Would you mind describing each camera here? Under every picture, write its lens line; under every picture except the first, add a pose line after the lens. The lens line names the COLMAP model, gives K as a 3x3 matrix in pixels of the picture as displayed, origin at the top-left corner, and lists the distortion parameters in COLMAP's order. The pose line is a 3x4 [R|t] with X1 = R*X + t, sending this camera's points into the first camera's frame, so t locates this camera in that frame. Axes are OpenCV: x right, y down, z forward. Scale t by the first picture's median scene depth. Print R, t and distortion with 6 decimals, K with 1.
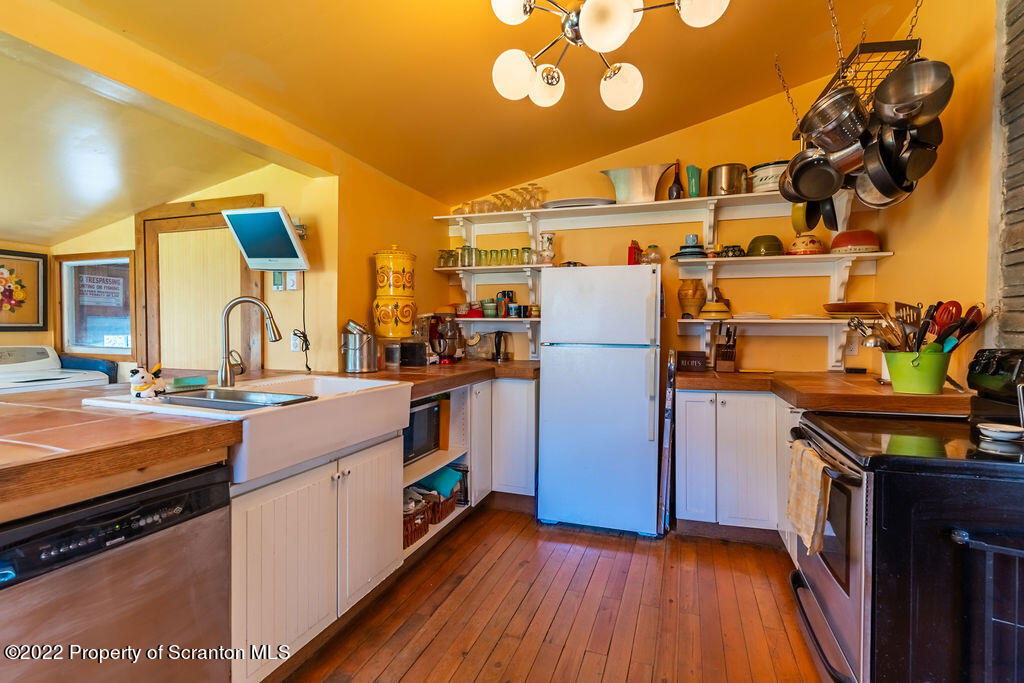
lens RADIAL K [[487.0, 0, 512.0], [0, 487.0, 338.5], [0, 0, 1]] dist [-0.000994, 0.001313]
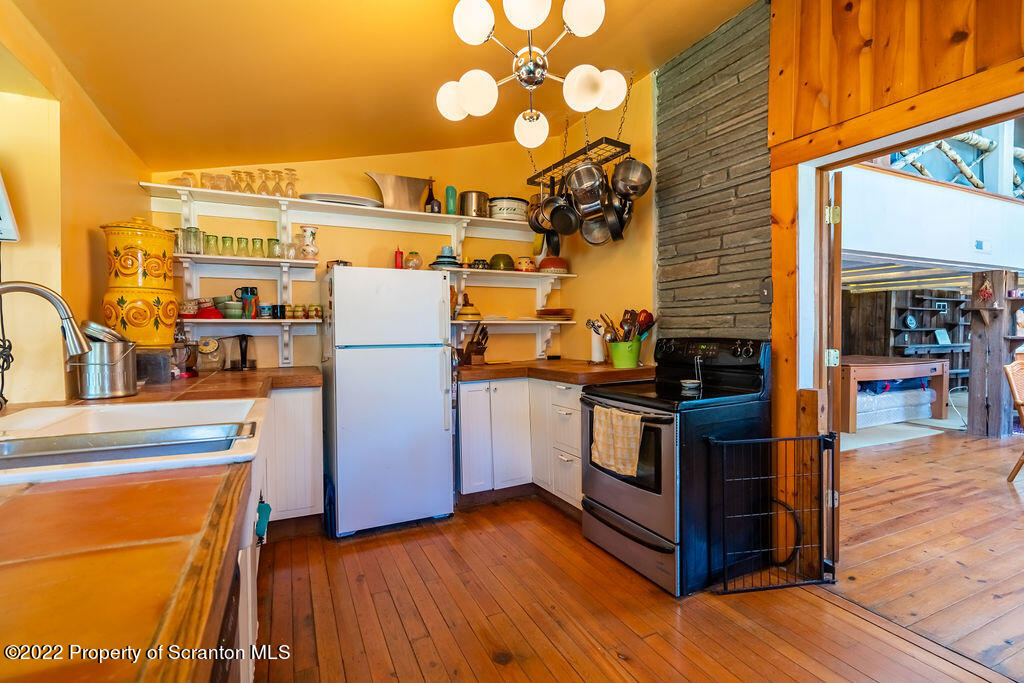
lens RADIAL K [[487.0, 0, 514.2], [0, 487.0, 338.0], [0, 0, 1]] dist [-0.000994, 0.001313]
pose [[0.704954, -0.024044, 0.708846, -0.362374], [0.027165, 0.999607, 0.006891, -0.003054], [-0.708733, 0.014398, 0.705330, 0.097810]]
